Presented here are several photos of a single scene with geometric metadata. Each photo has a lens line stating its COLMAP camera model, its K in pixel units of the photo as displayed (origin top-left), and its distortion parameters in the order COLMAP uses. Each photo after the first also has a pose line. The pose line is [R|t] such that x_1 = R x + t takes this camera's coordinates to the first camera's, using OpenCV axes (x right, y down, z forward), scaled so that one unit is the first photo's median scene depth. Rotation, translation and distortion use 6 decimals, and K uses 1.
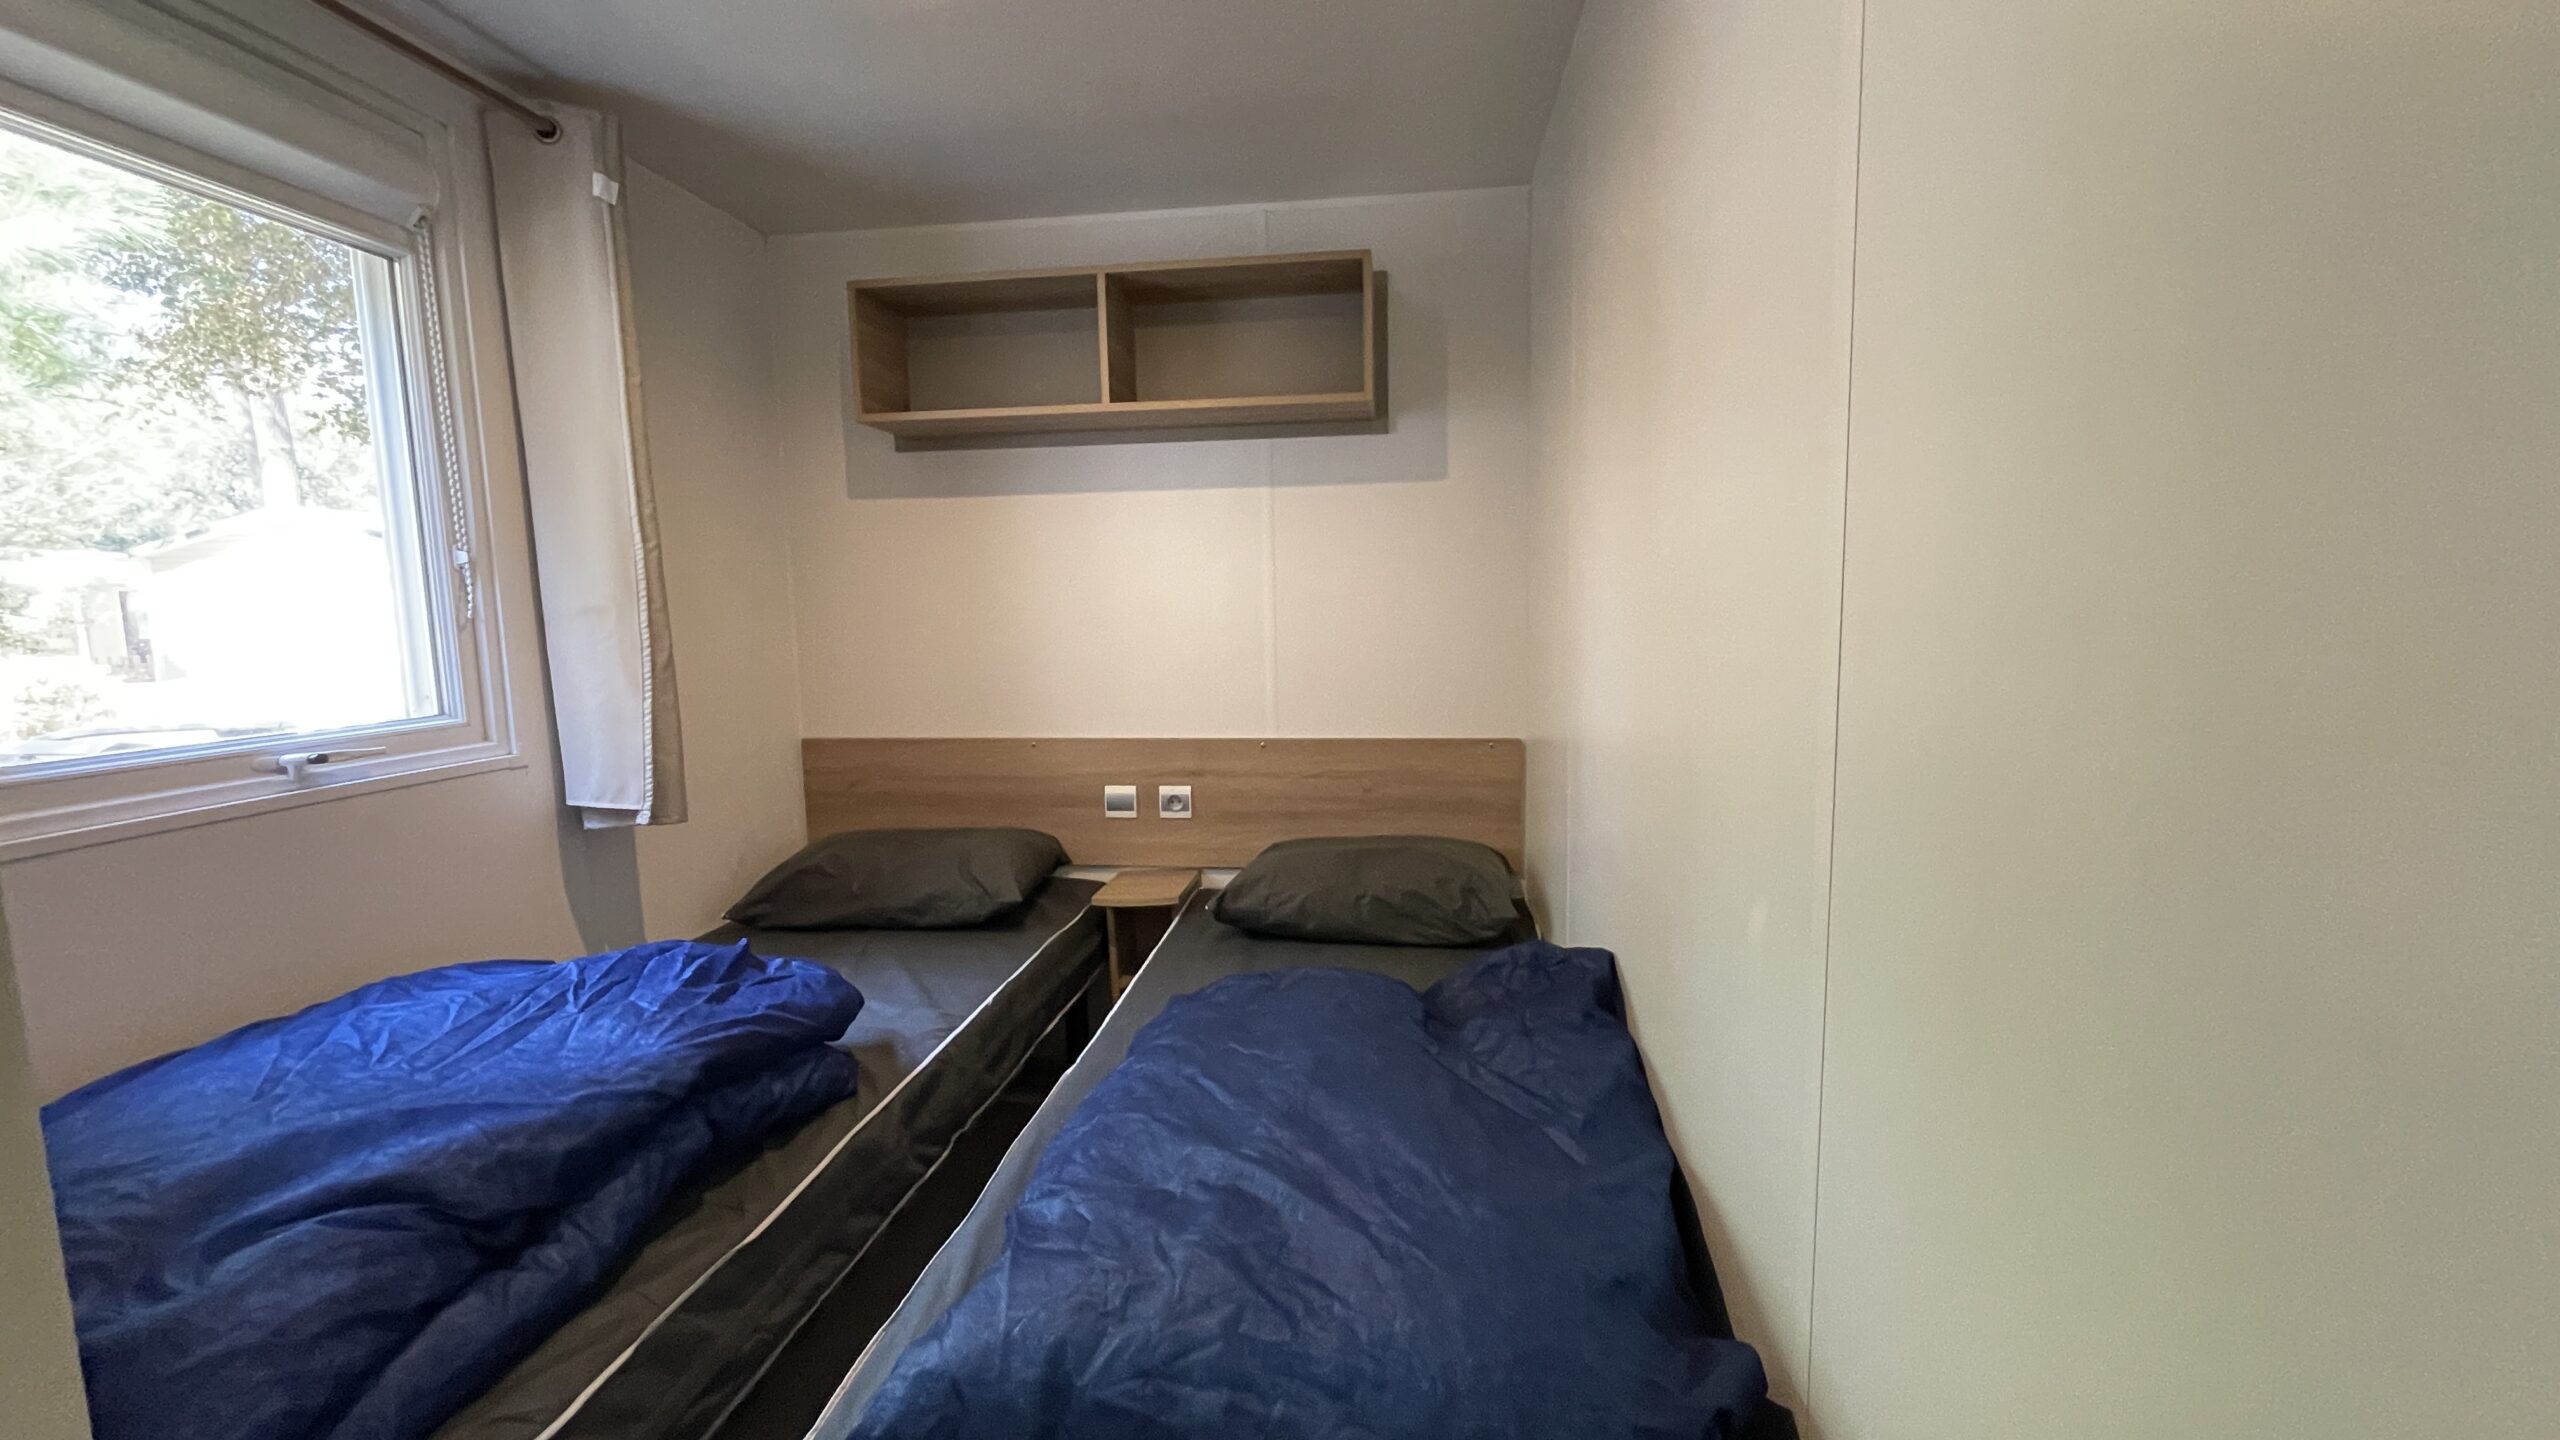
lens RADIAL K [[1008.9, 0, 1280.0], [0, 1008.9, 720.0], [0, 0, 1]] dist [0.000386, -0.000018]
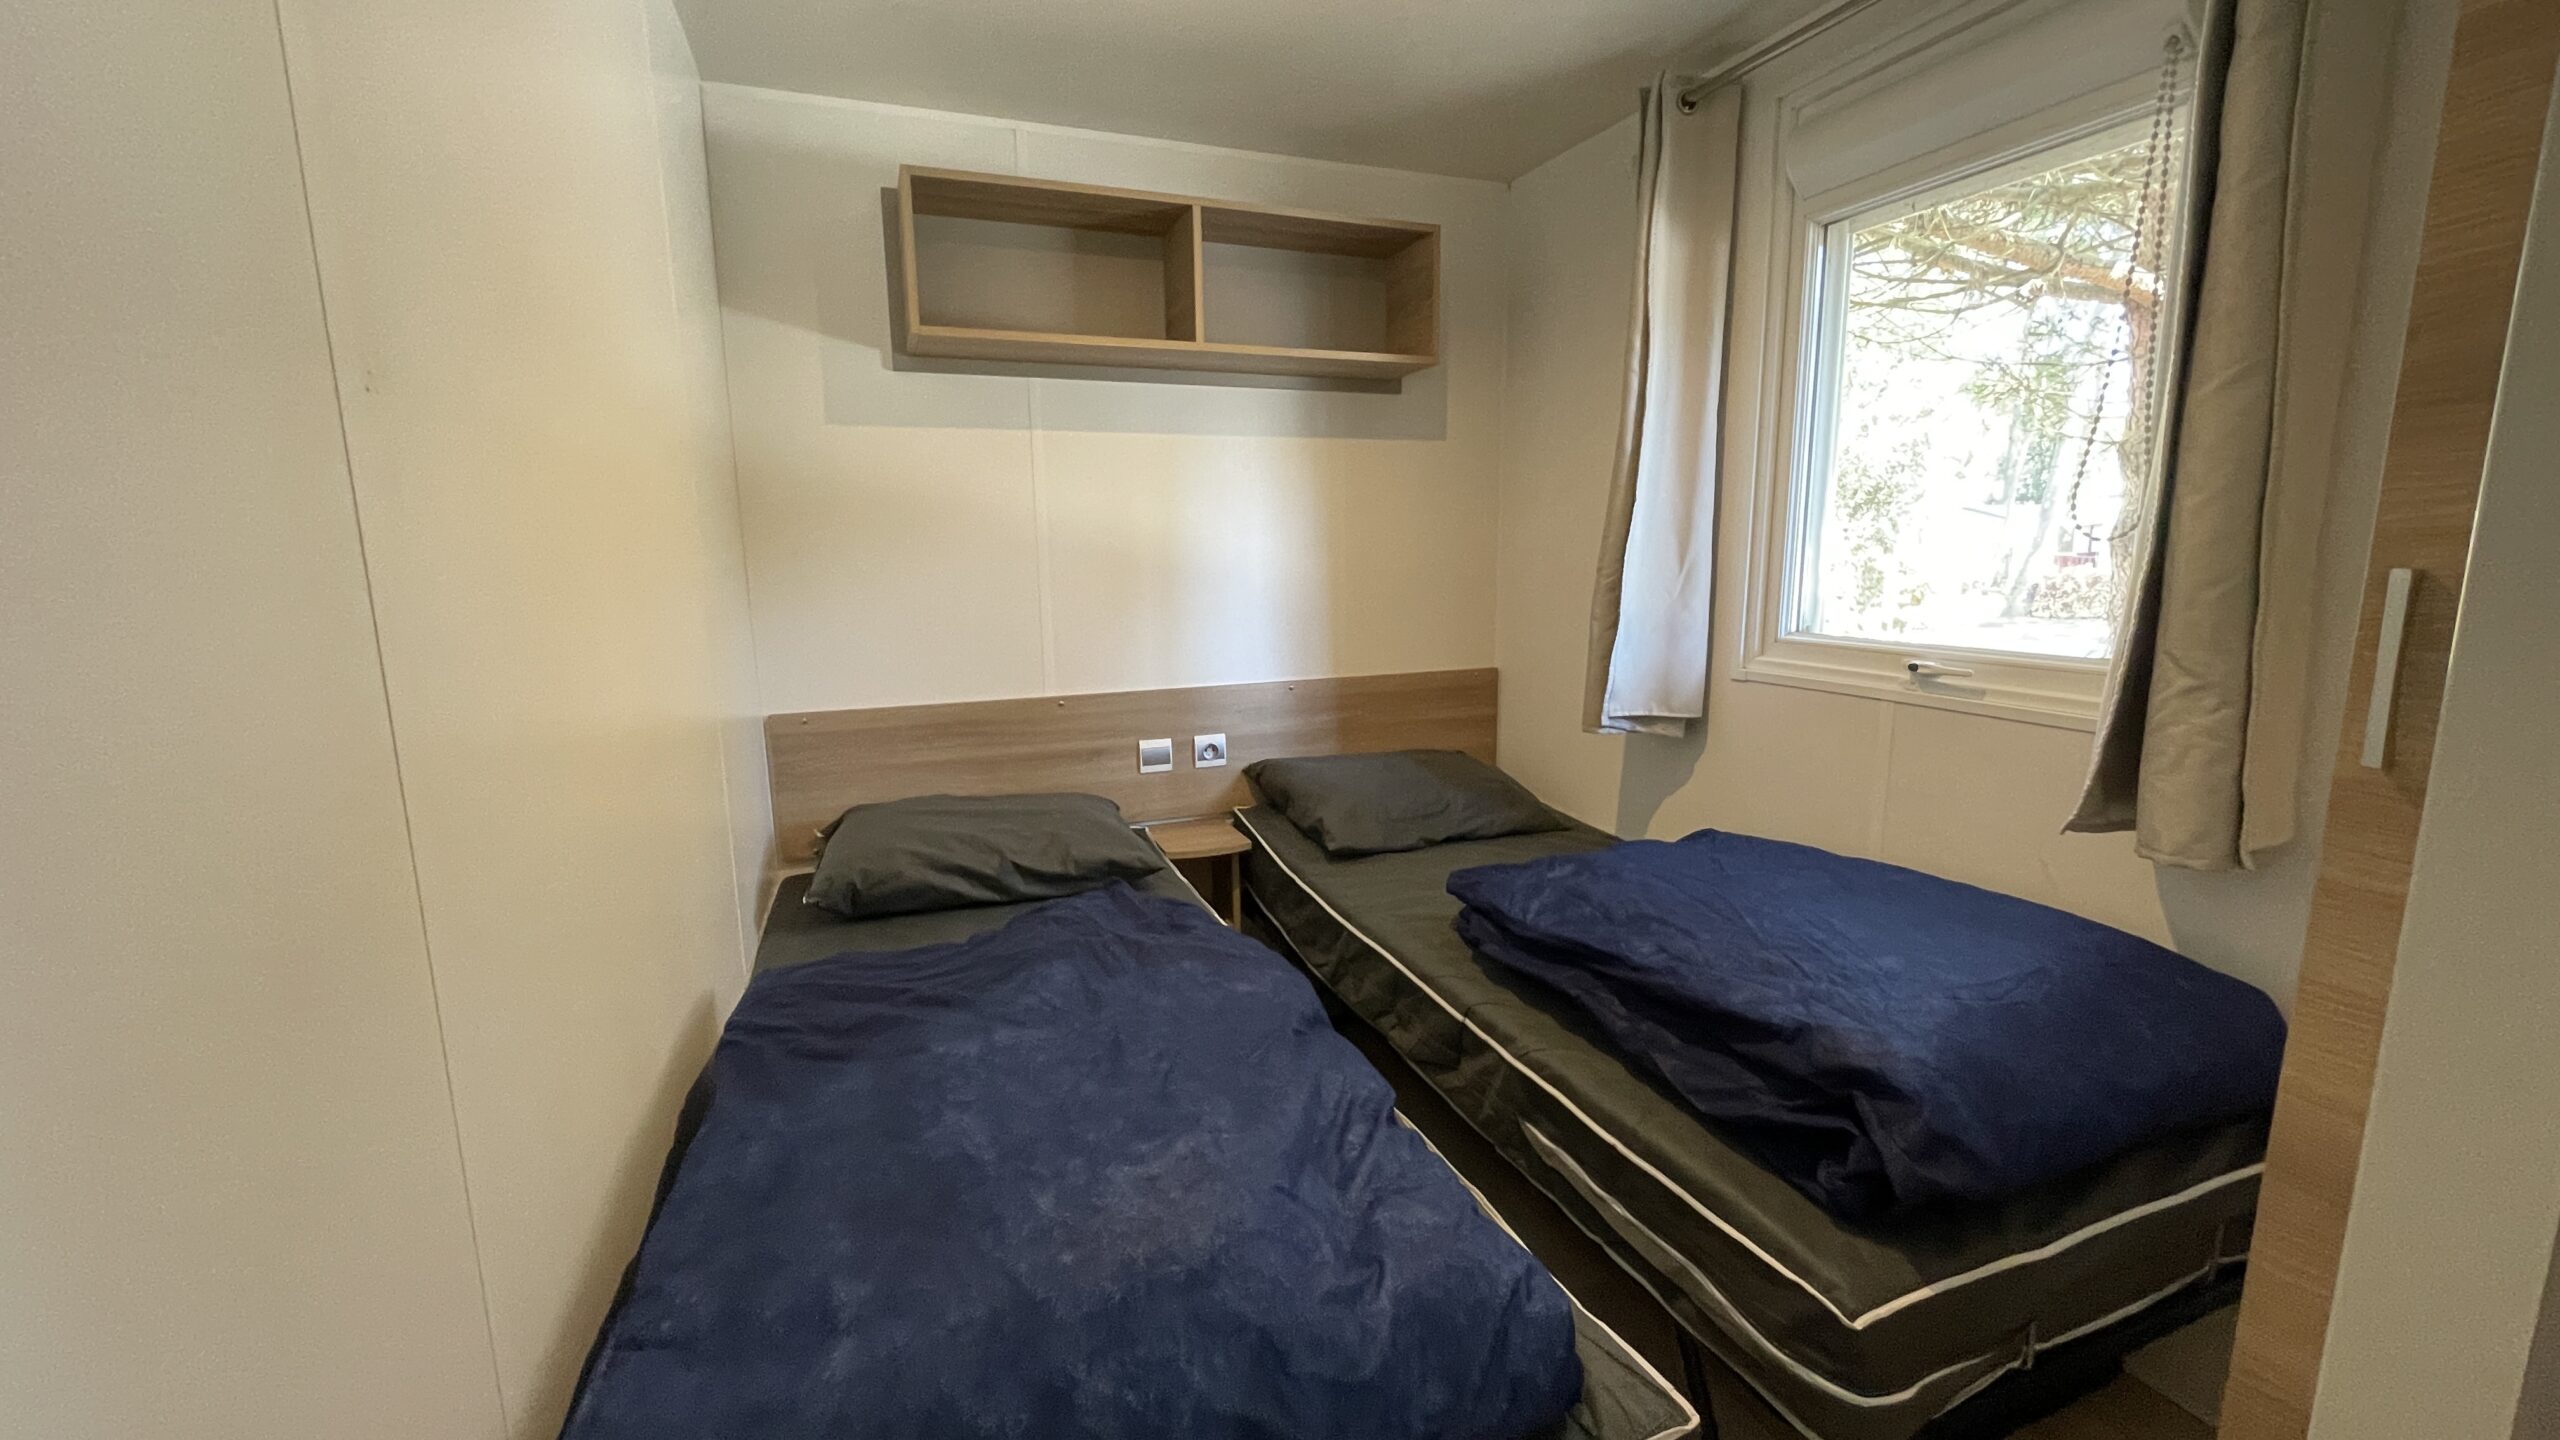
lens RADIAL K [[1008.9, 0, 1280.0], [0, 1008.9, 720.0], [0, 0, 1]] dist [0.000386, -0.000018]
pose [[0.888551, -0.067923, 0.453723, -0.492250], [0.047446, 0.997281, 0.056378, -0.002575], [-0.456319, -0.028568, 0.889358, 0.080825]]
